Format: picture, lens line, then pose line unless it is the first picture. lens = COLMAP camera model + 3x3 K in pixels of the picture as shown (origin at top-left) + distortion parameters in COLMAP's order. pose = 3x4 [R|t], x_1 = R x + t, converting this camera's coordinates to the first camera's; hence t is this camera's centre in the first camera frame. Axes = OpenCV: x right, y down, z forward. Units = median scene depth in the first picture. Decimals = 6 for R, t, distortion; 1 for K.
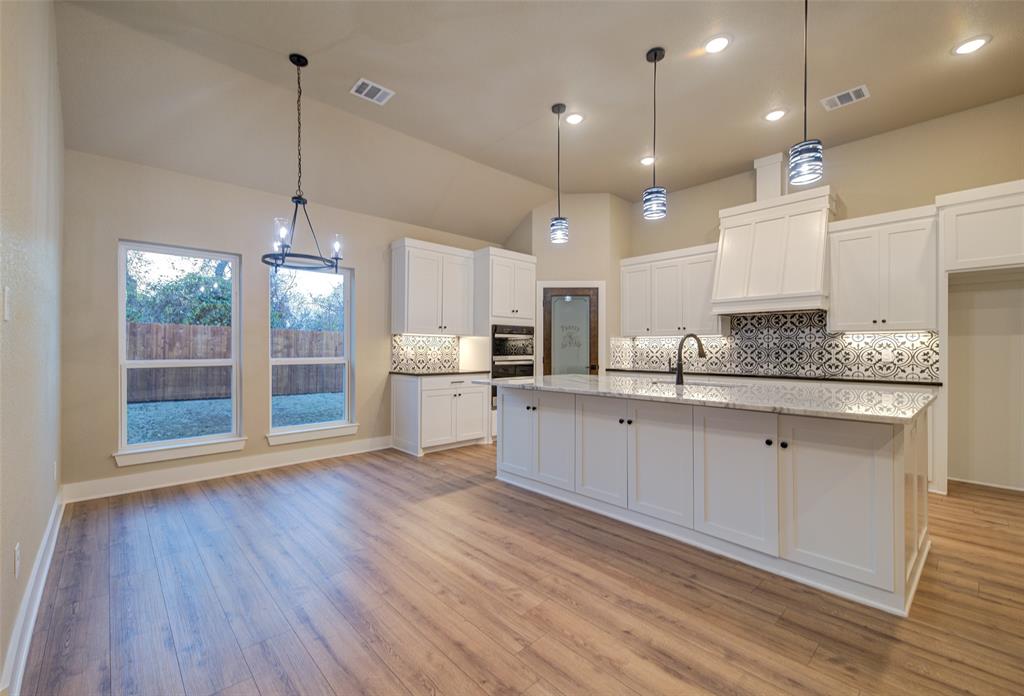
lens RADIAL K [[430.8, 0, 515.6], [0, 430.8, 349.1], [0, 0, 1]] dist [0.011286, -0.000807]
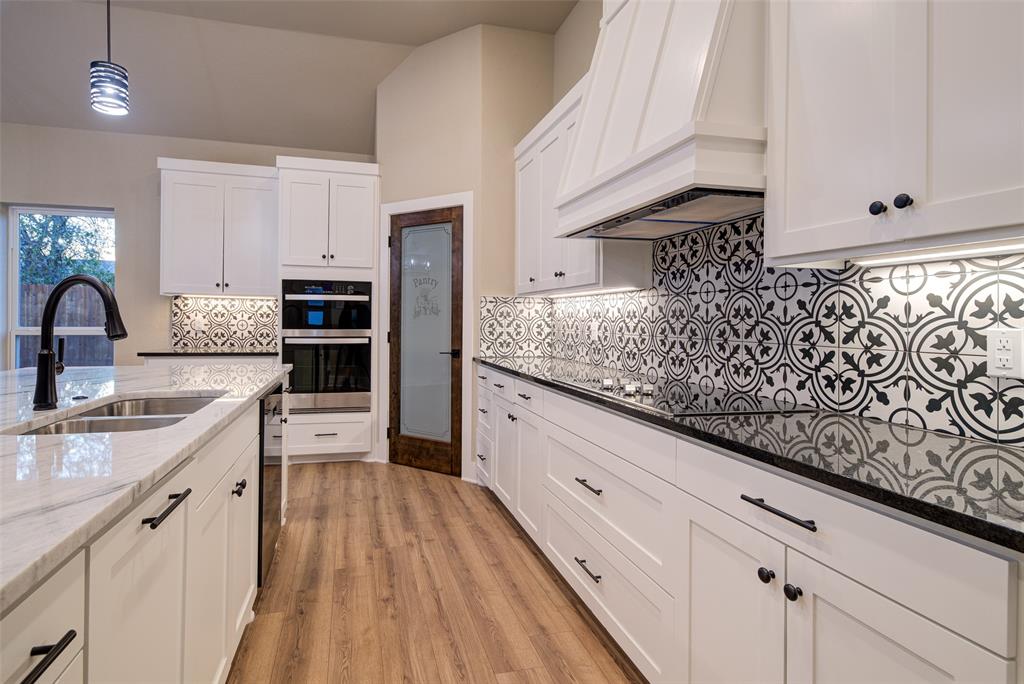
lens RADIAL K [[516.8, 0, 503.4], [0, 516.8, 328.5], [0, 0, 1]] dist [-0.000357, 0.001154]
pose [[0.864598, 0.015822, -0.502215, 0.661241], [-0.008499, 0.999822, 0.016867, 0.000080], [0.502392, -0.010315, 0.864579, 0.548183]]
